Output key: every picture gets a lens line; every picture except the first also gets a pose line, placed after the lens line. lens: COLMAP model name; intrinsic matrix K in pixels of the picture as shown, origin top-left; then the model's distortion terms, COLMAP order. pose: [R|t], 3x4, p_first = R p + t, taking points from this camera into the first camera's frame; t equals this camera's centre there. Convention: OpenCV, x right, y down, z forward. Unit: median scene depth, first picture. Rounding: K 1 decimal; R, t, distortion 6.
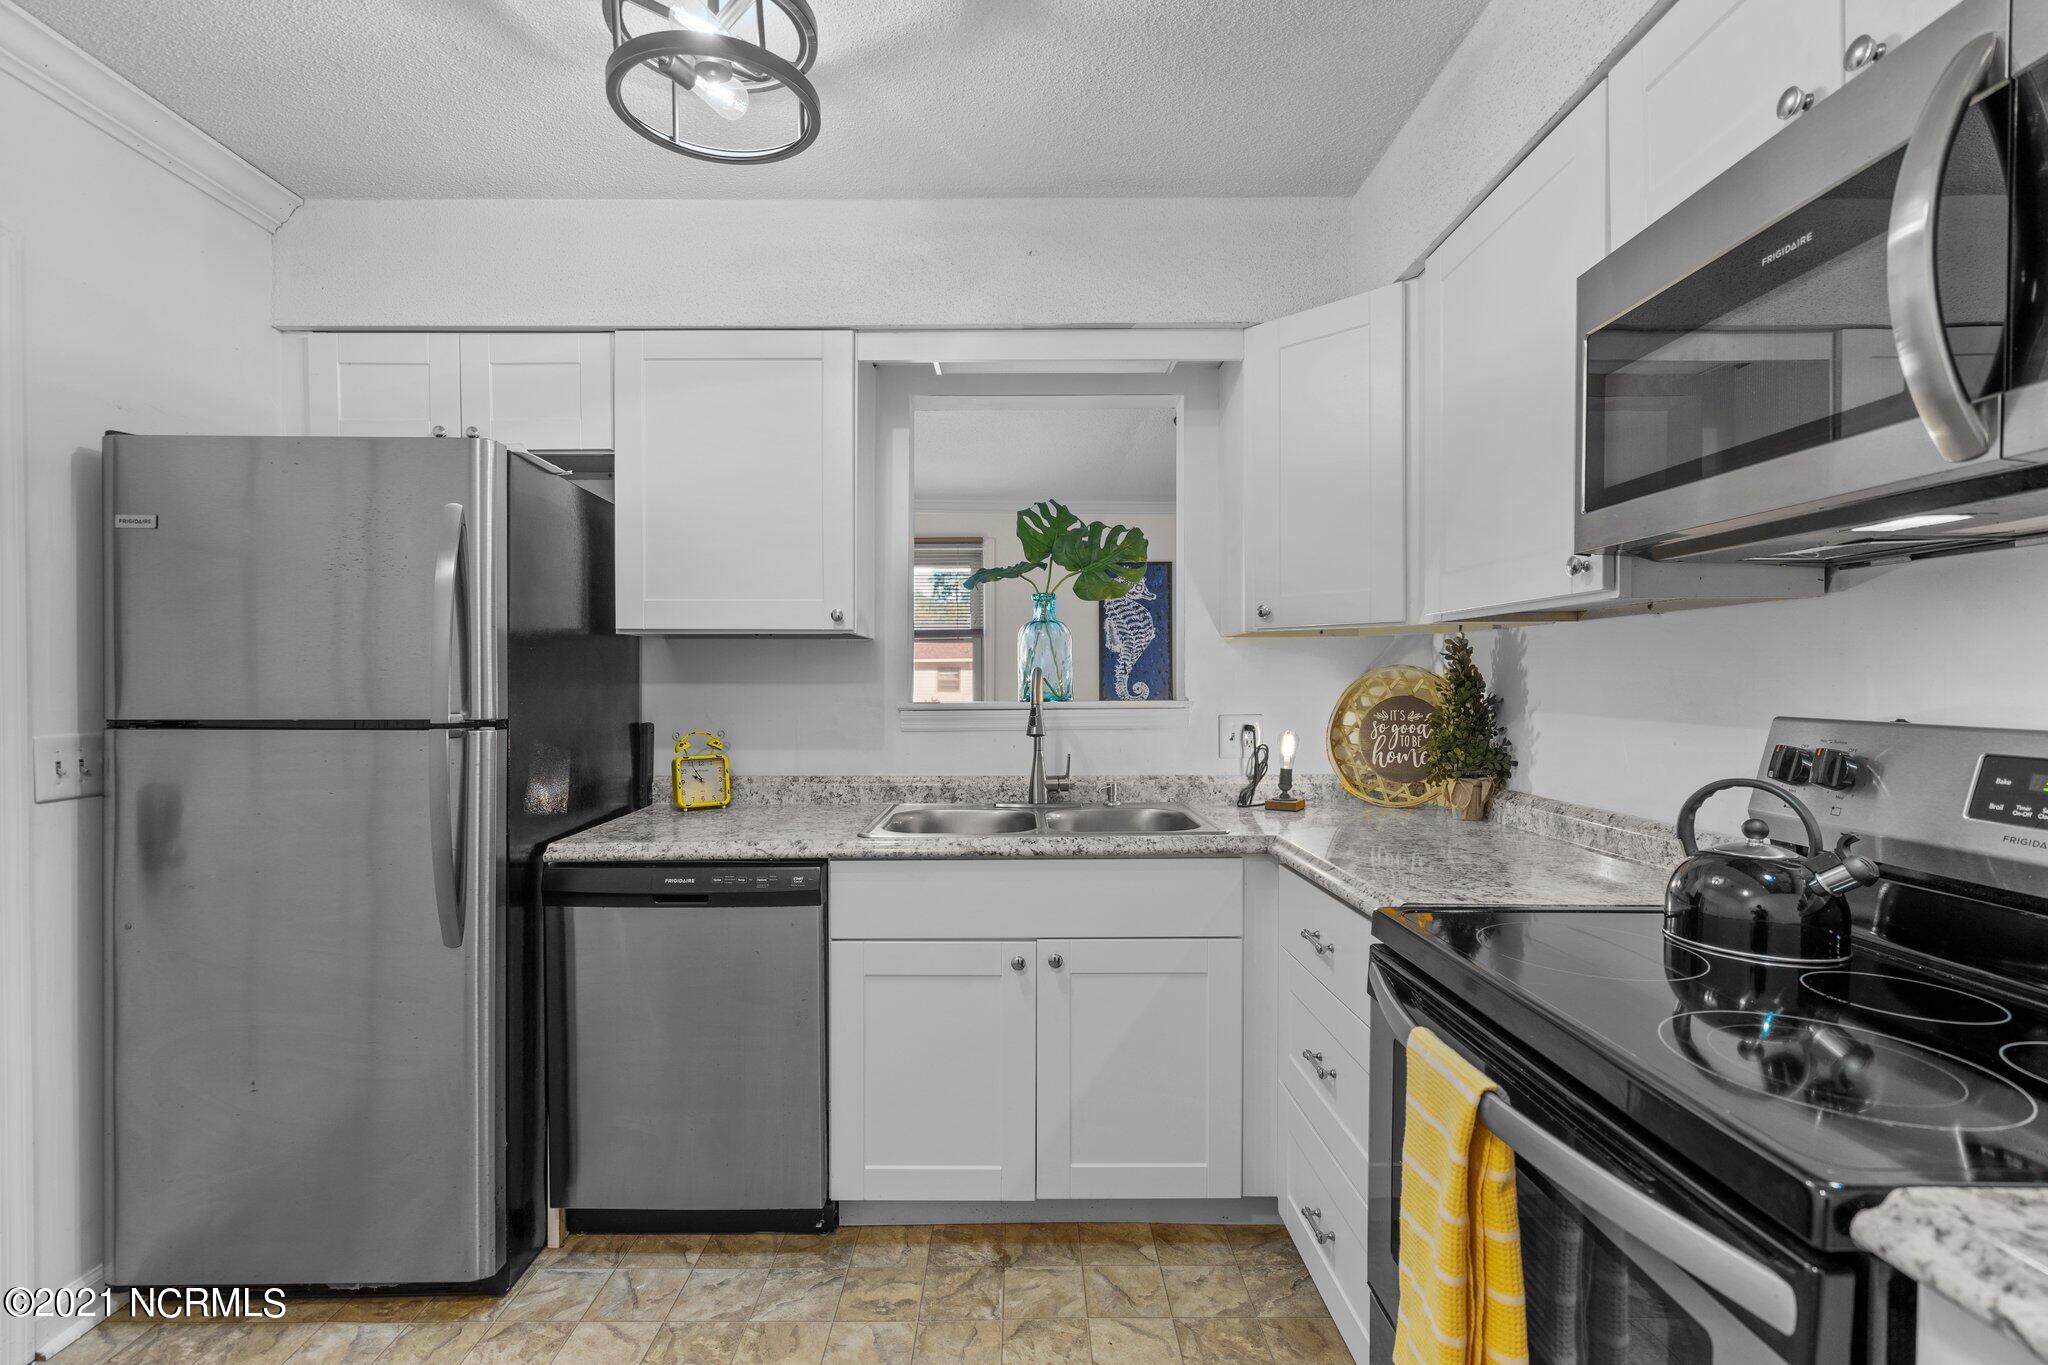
lens RADIAL K [[933.4, 0, 1024.3], [0, 933.4, 690.5], [0, 0, 1]] dist [-0.005571, 0.000319]
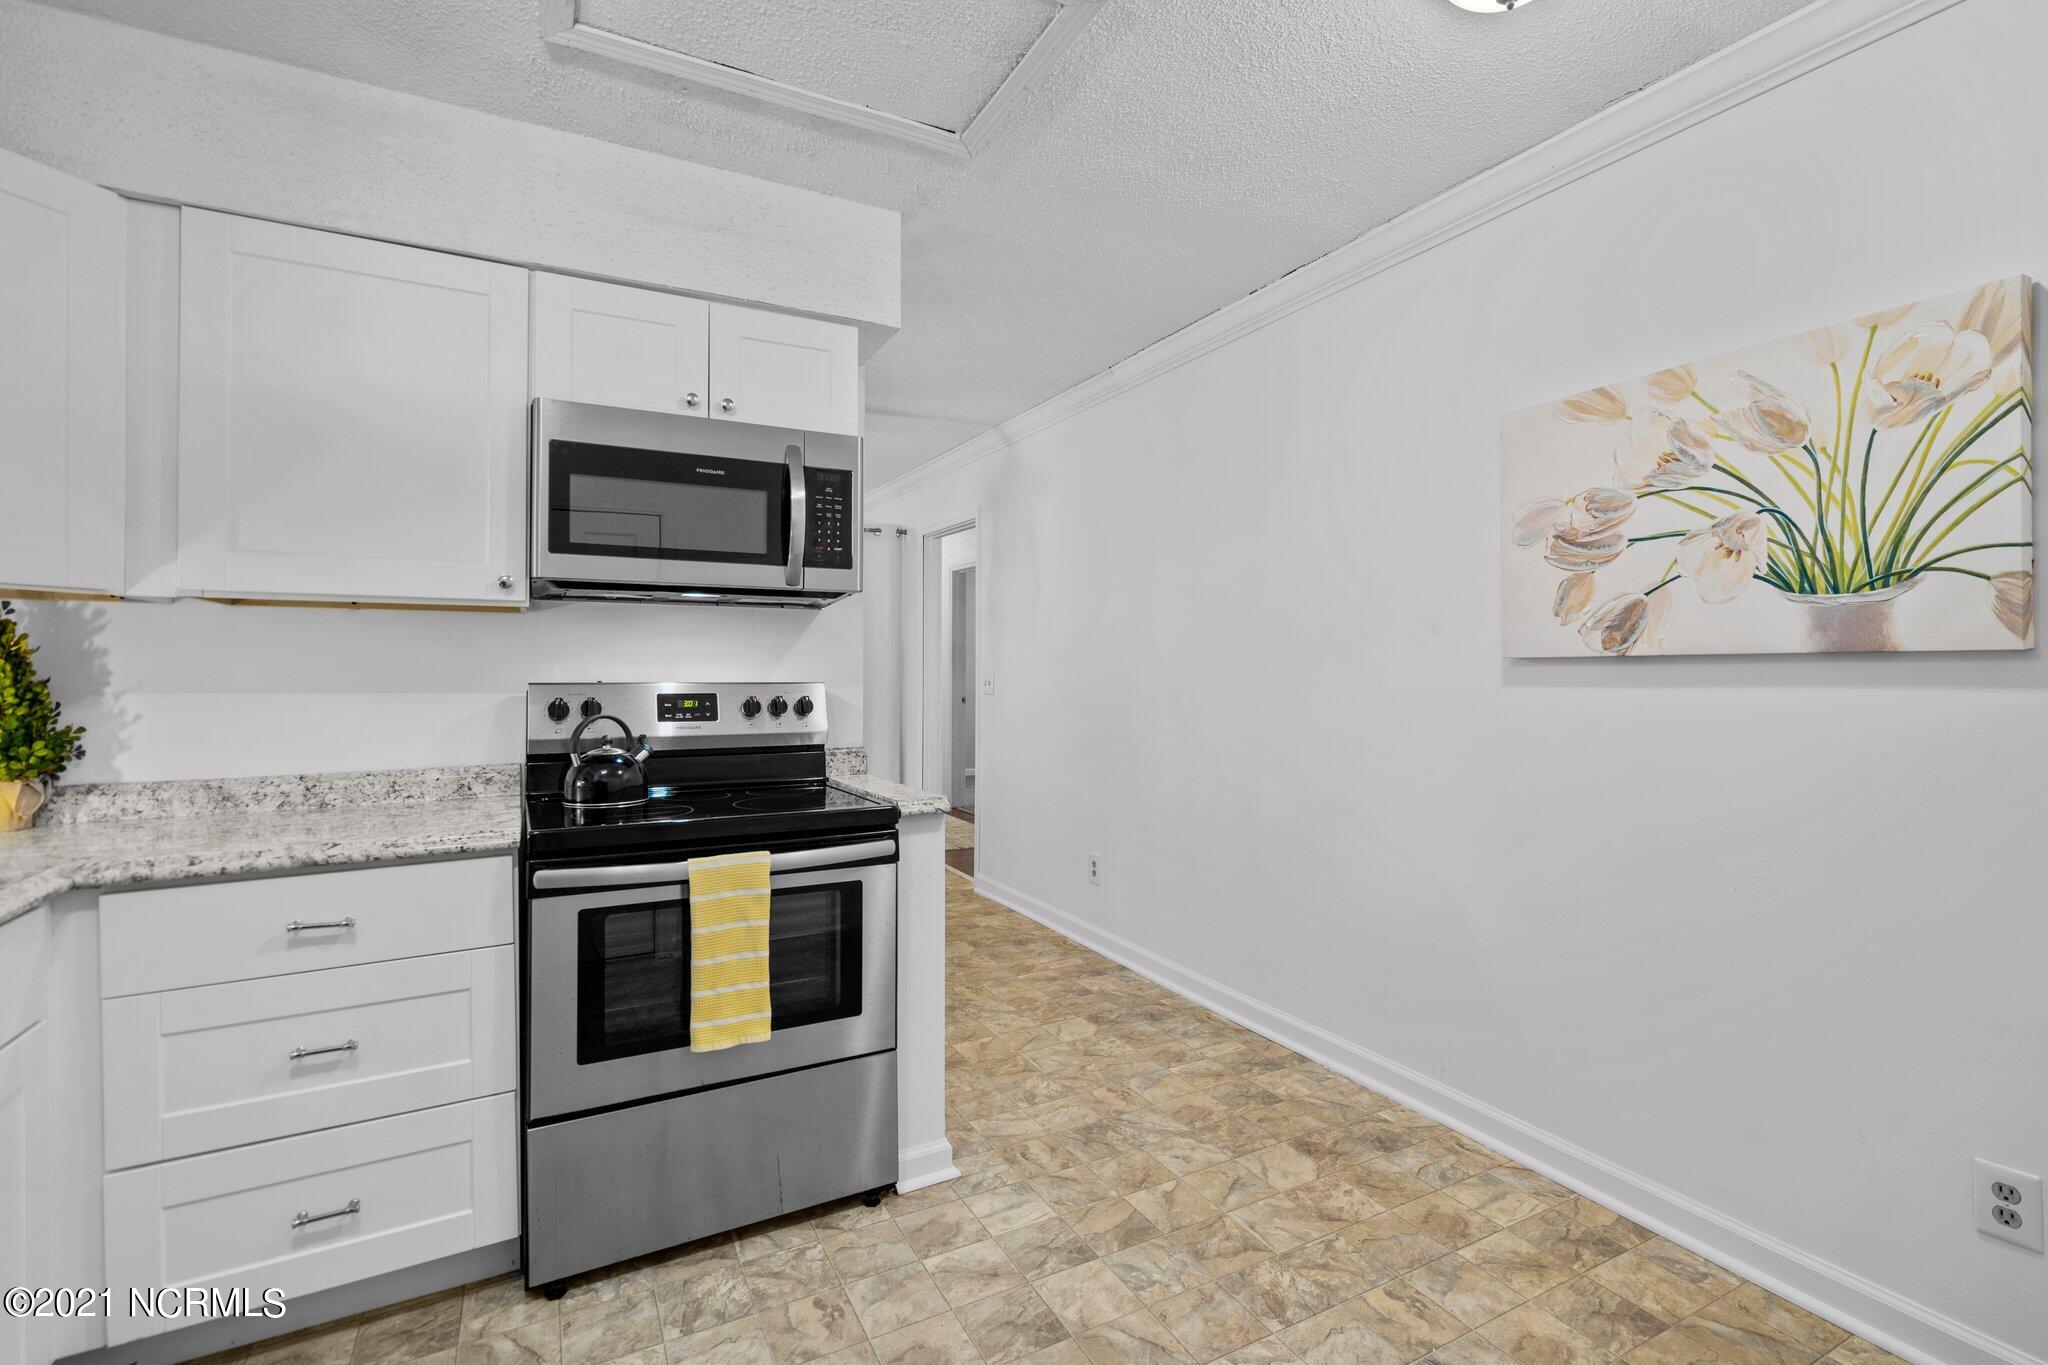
lens RADIAL K [[920.9, 0, 1017.4], [0, 920.9, 668.3], [0, 0, 1]] dist [-0.004756, 0.000276]
pose [[-0.460411, 0.004355, 0.887695, -0.726295], [0.011696, 0.999931, 0.001161, 0.006846], [-0.887629, 0.010917, -0.460430, 0.658234]]
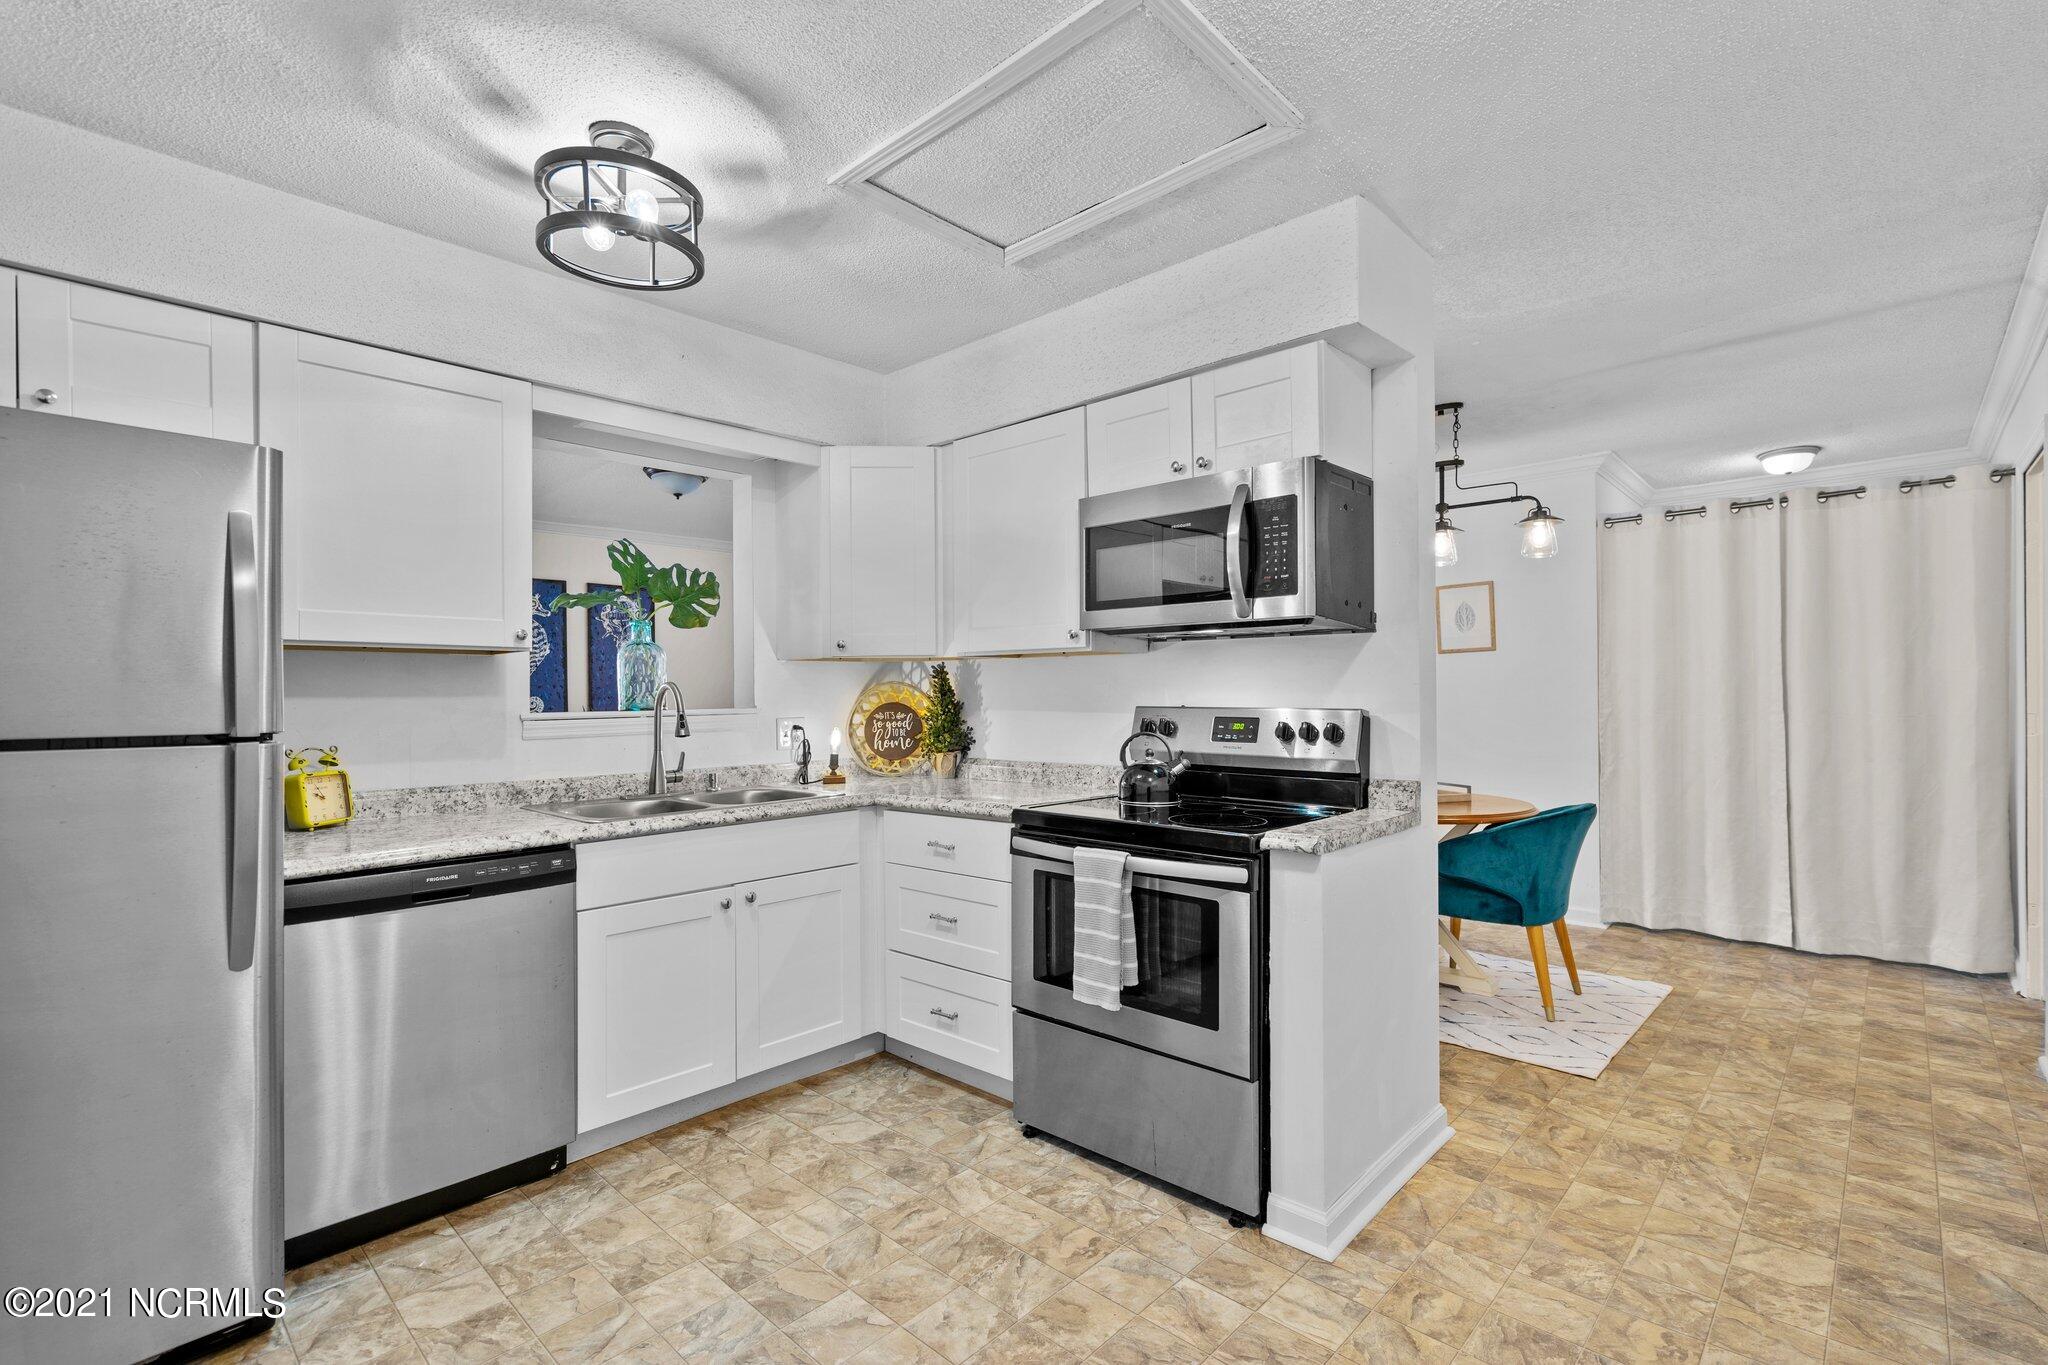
lens RADIAL K [[920.7, 0, 1027.3], [0, 920.7, 690.5], [0, 0, 1]] dist [-0.000486, 0.000218]
pose [[0.686288, -0.001409, 0.727328, -0.658018], [0.013694, 0.999846, -0.010984, 0.007566], [-0.727201, 0.017498, 0.686202, -0.218777]]
